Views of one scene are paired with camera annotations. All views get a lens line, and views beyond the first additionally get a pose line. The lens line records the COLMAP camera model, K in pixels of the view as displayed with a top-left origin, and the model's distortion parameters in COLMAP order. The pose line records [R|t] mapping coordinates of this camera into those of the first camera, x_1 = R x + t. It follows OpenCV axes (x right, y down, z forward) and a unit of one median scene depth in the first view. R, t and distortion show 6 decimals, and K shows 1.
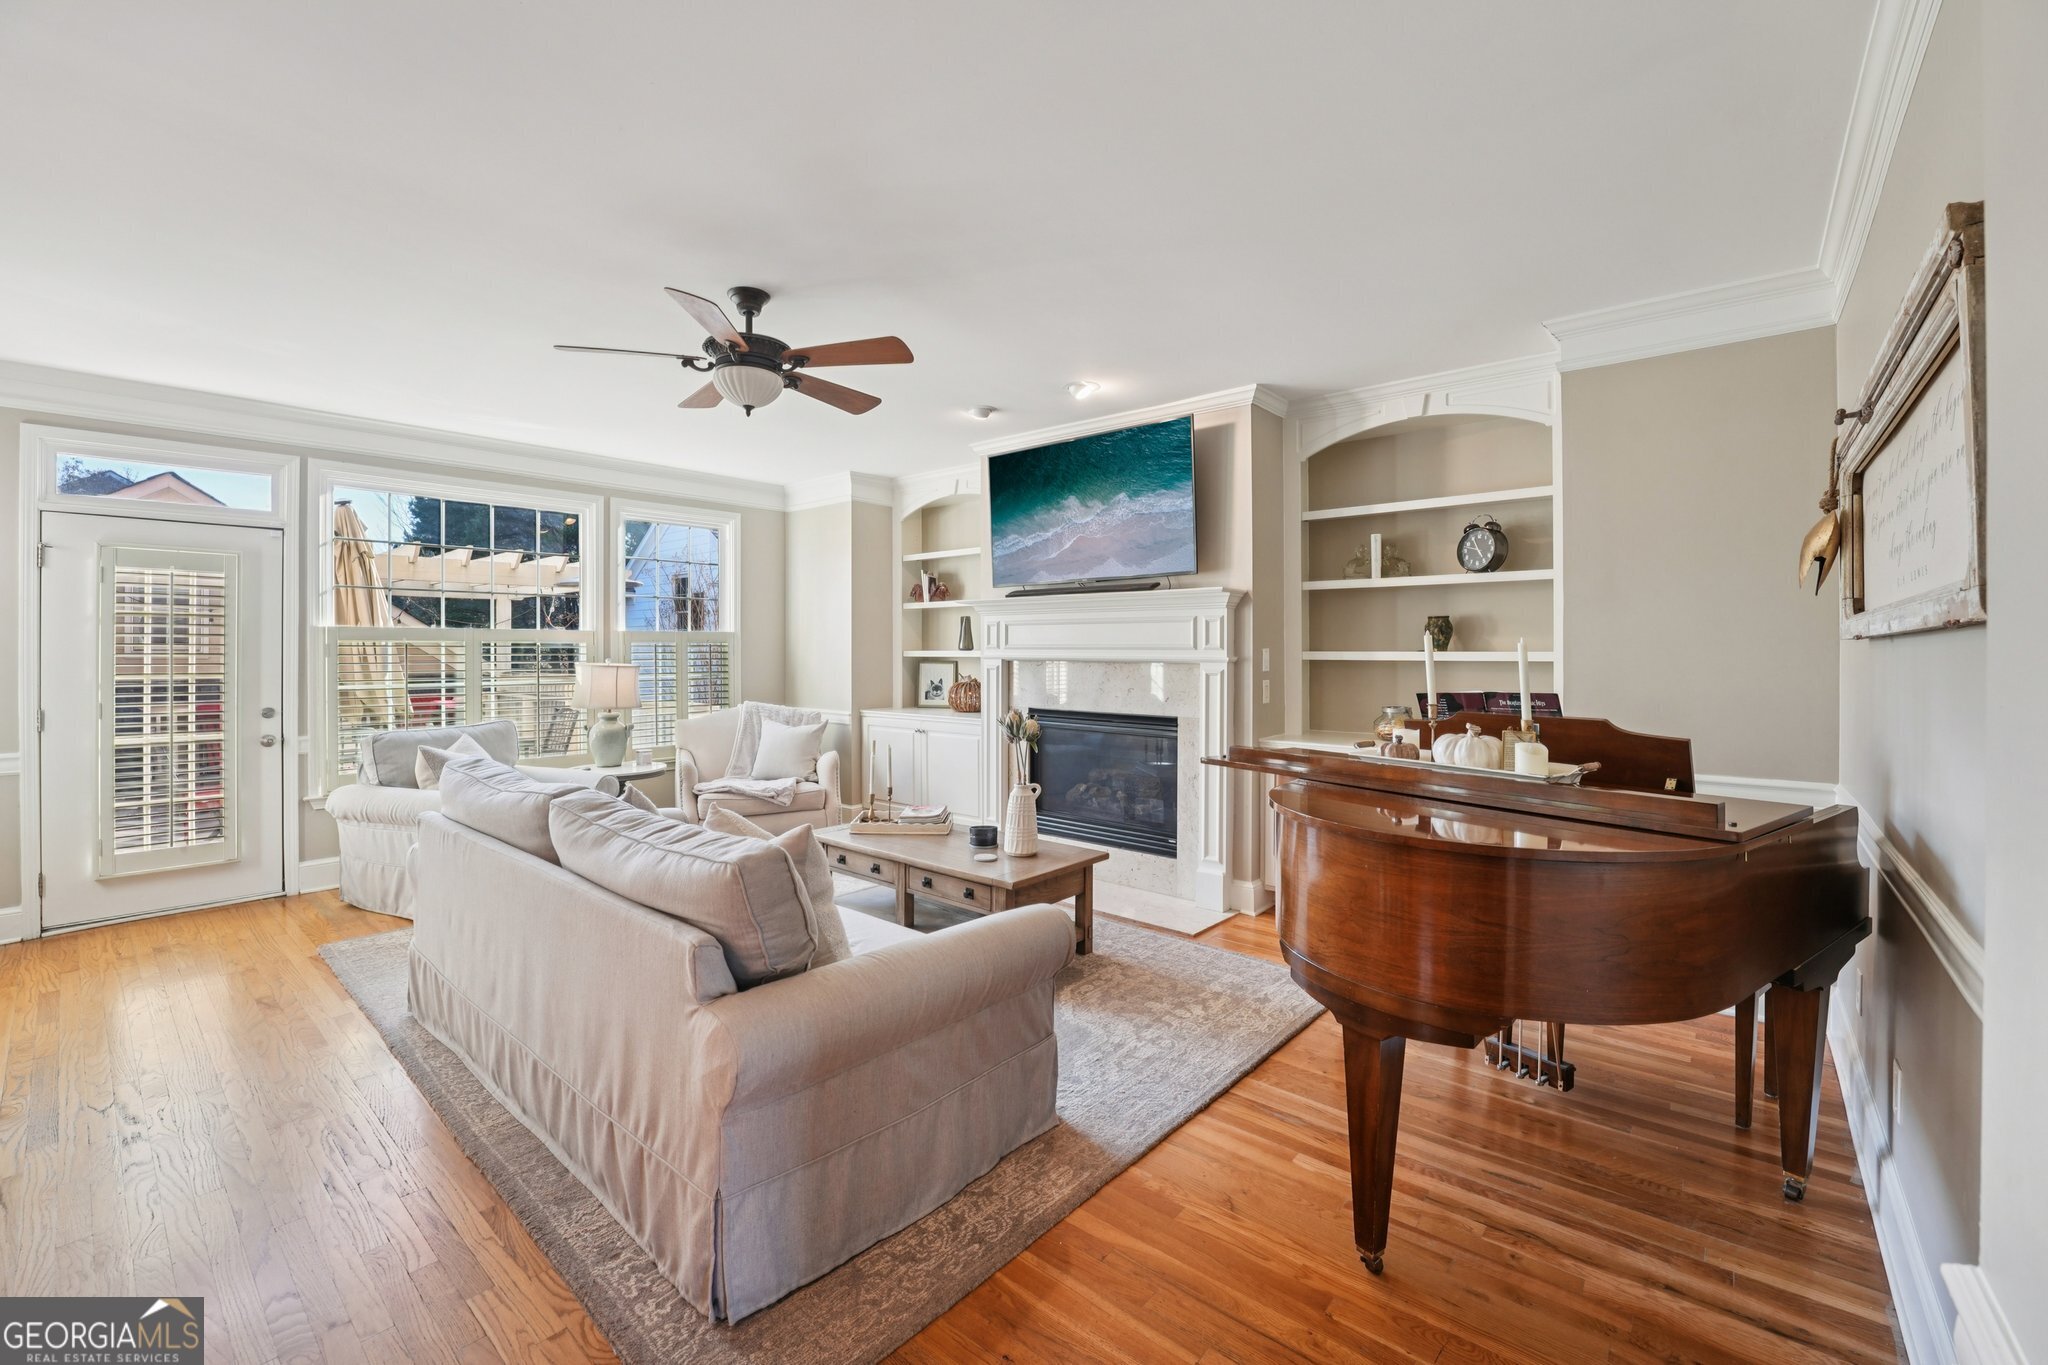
lens RADIAL K [[840.3, 0, 1016.2], [0, 840.3, 646.7], [0, 0, 1]] dist [-0.026421, 0.000195]
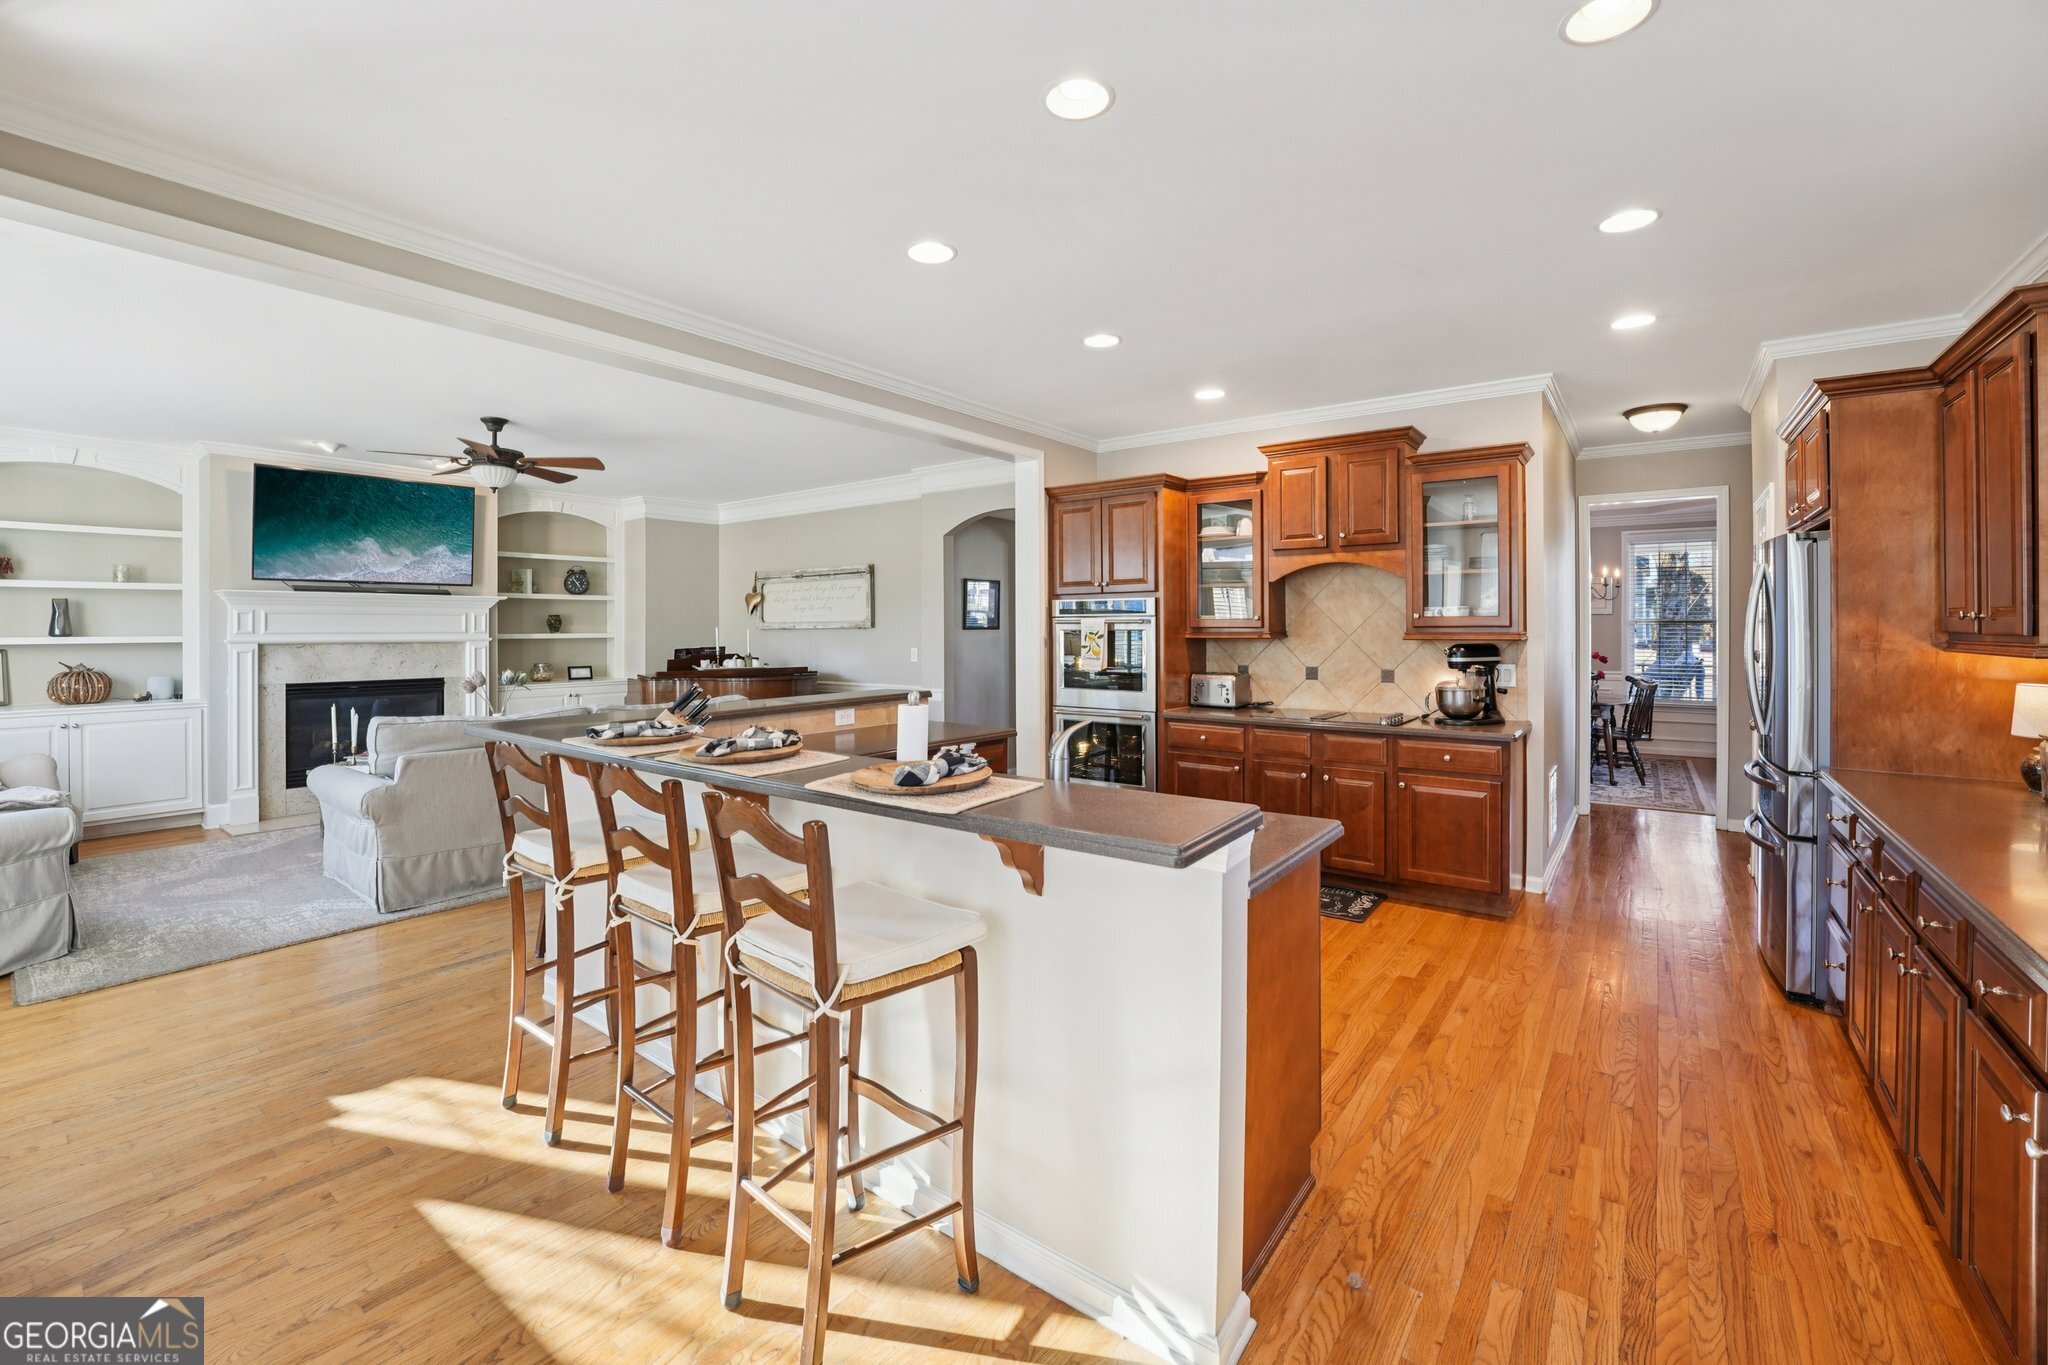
lens RADIAL K [[853.5, 0, 1014.9], [0, 853.5, 623.0], [0, 0, 1]] dist [-0.030487, 0.003546]
pose [[-0.055608, 0.006149, 0.998434, -1.461943], [-0.000062, 0.999981, -0.006162, -0.006660], [-0.998453, -0.000404, -0.055607, 0.049343]]
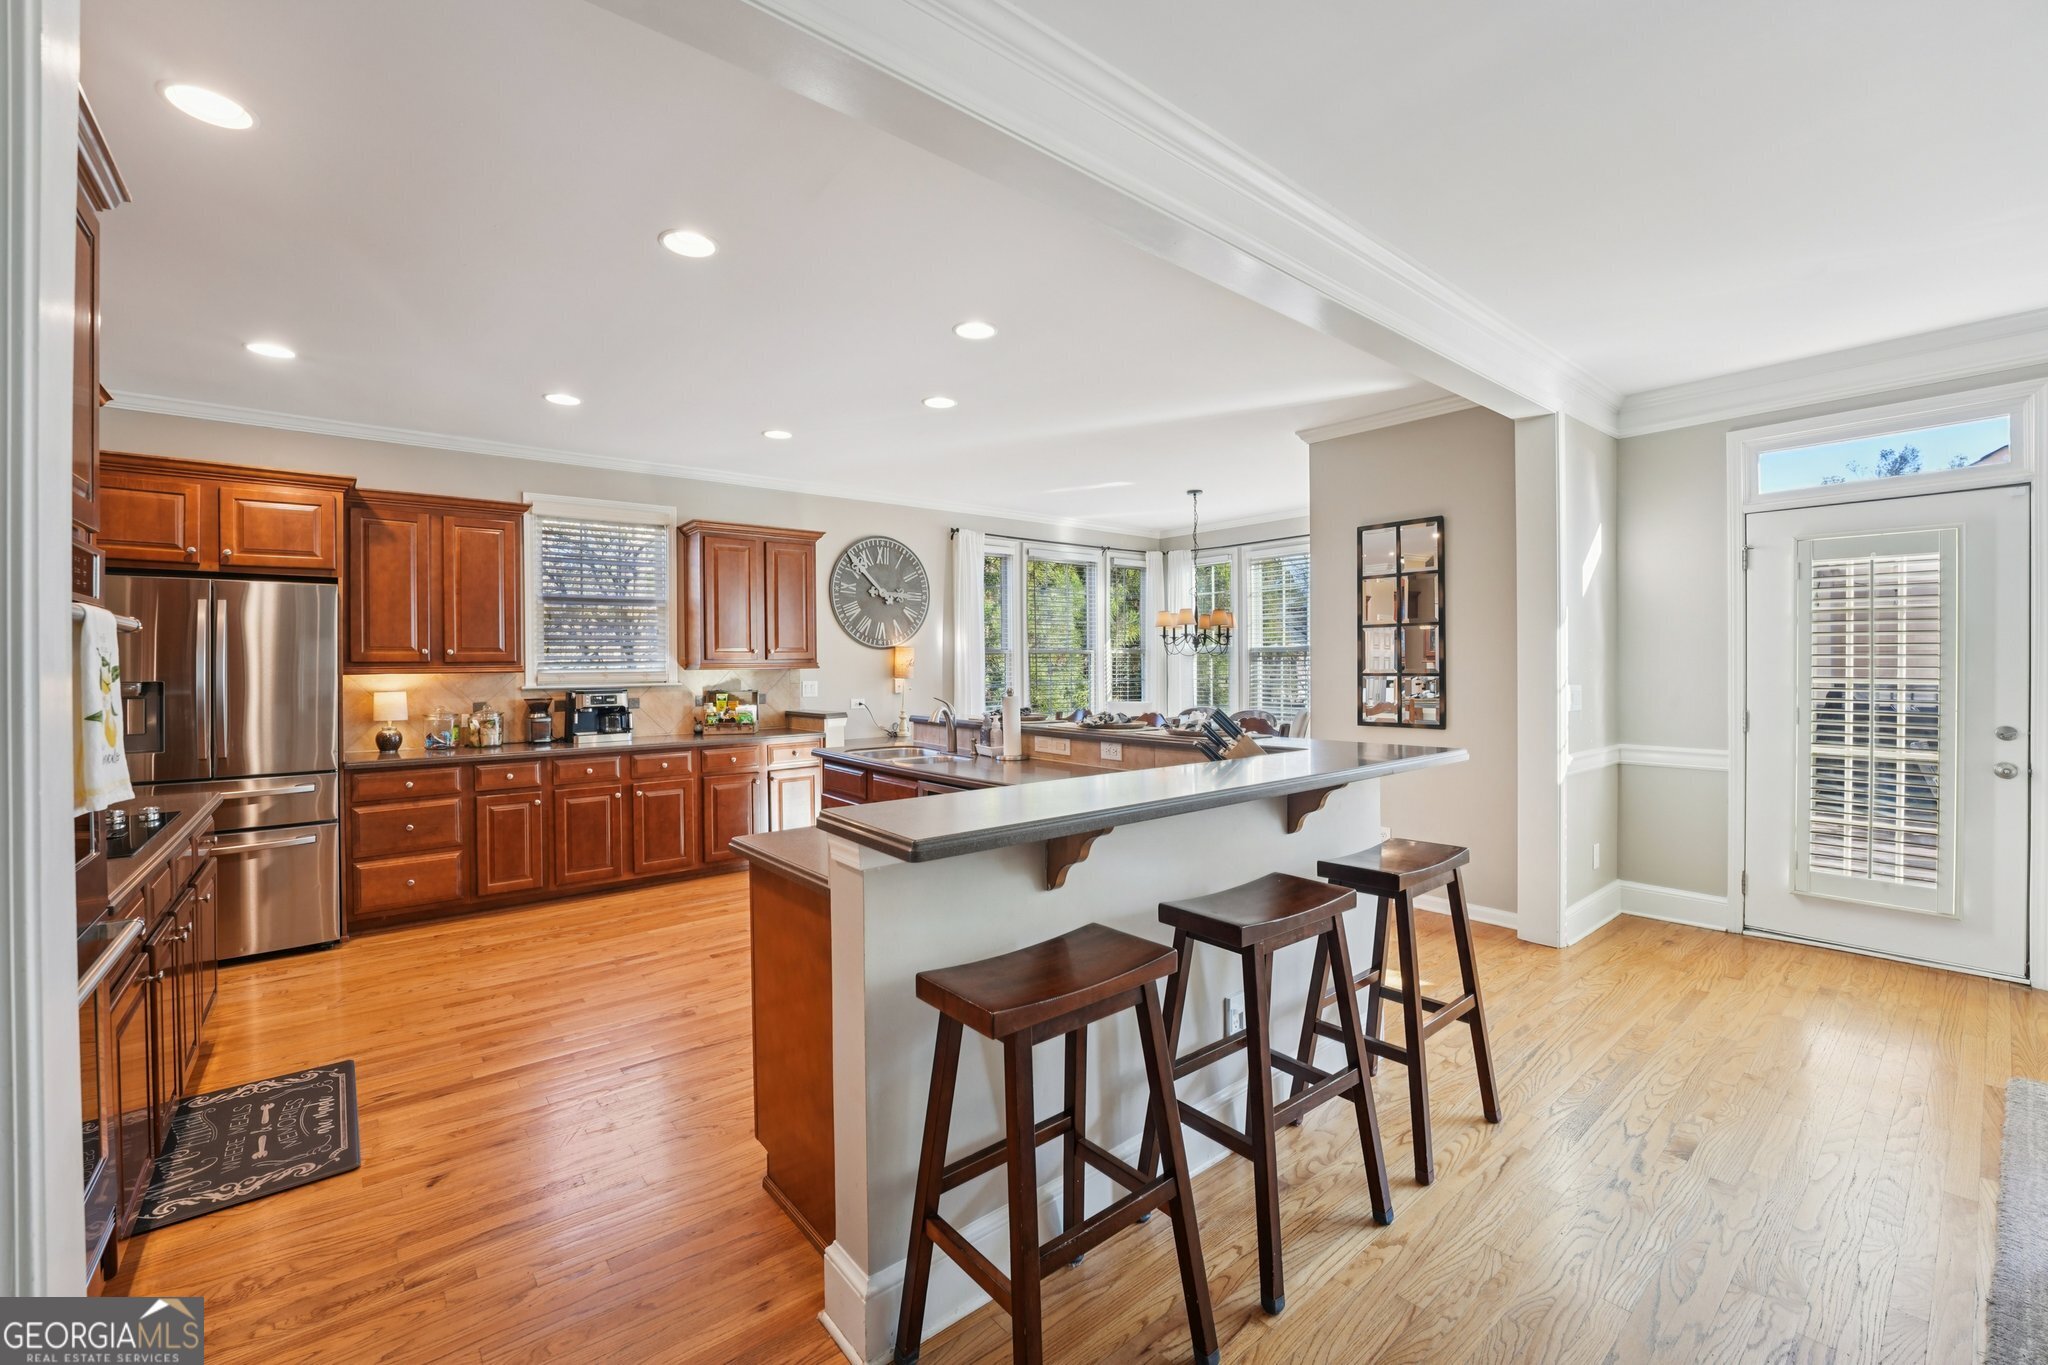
lens RADIAL K [[831.9, 0, 1019.5], [0, 831.9, 671.5], [0, 0, 1]] dist [-0.025176, 0.000824]
pose [[-0.176186, 0.013840, -0.984260, -0.035445], [0.011761, 0.999859, 0.011954, 0.005323], [0.984287, -0.009470, -0.176324, 0.252021]]
